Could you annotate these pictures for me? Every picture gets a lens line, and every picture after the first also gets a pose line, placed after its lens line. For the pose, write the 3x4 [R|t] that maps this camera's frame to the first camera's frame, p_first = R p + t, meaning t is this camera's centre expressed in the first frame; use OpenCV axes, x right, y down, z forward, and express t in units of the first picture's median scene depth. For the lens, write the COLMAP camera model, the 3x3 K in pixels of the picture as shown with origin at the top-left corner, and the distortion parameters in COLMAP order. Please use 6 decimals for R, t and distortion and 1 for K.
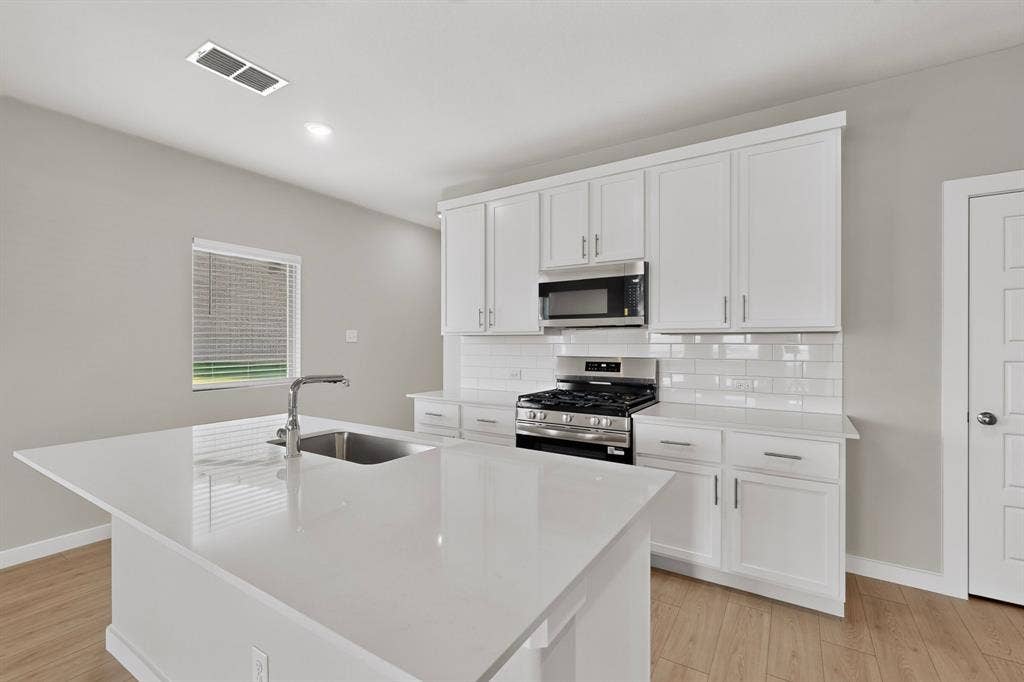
lens RADIAL K [[446.5, 0, 508.2], [0, 446.5, 341.3], [0, 0, 1]] dist [0.003818, 0.000231]
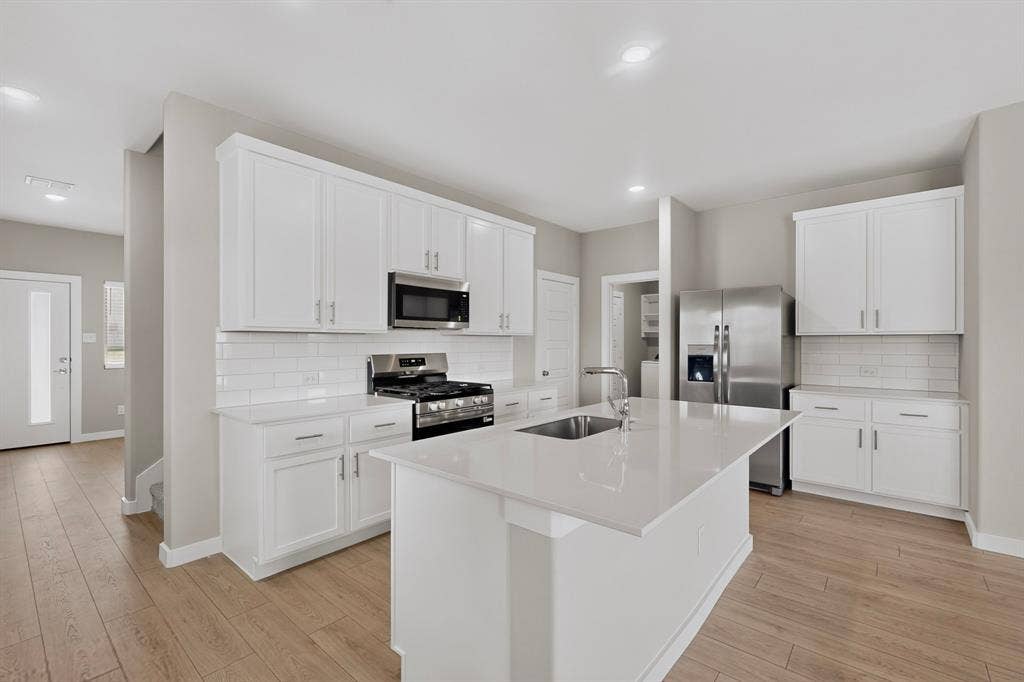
lens RADIAL K [[446.5, 0, 510.3], [0, 446.5, 342.7], [0, 0, 1]] dist [0.003818, 0.000231]
pose [[0.140740, -0.000758, 0.990046, -0.928971], [-0.002708, 0.999996, 0.001150, 0.004283], [-0.990043, -0.002842, 0.140737, 0.602047]]
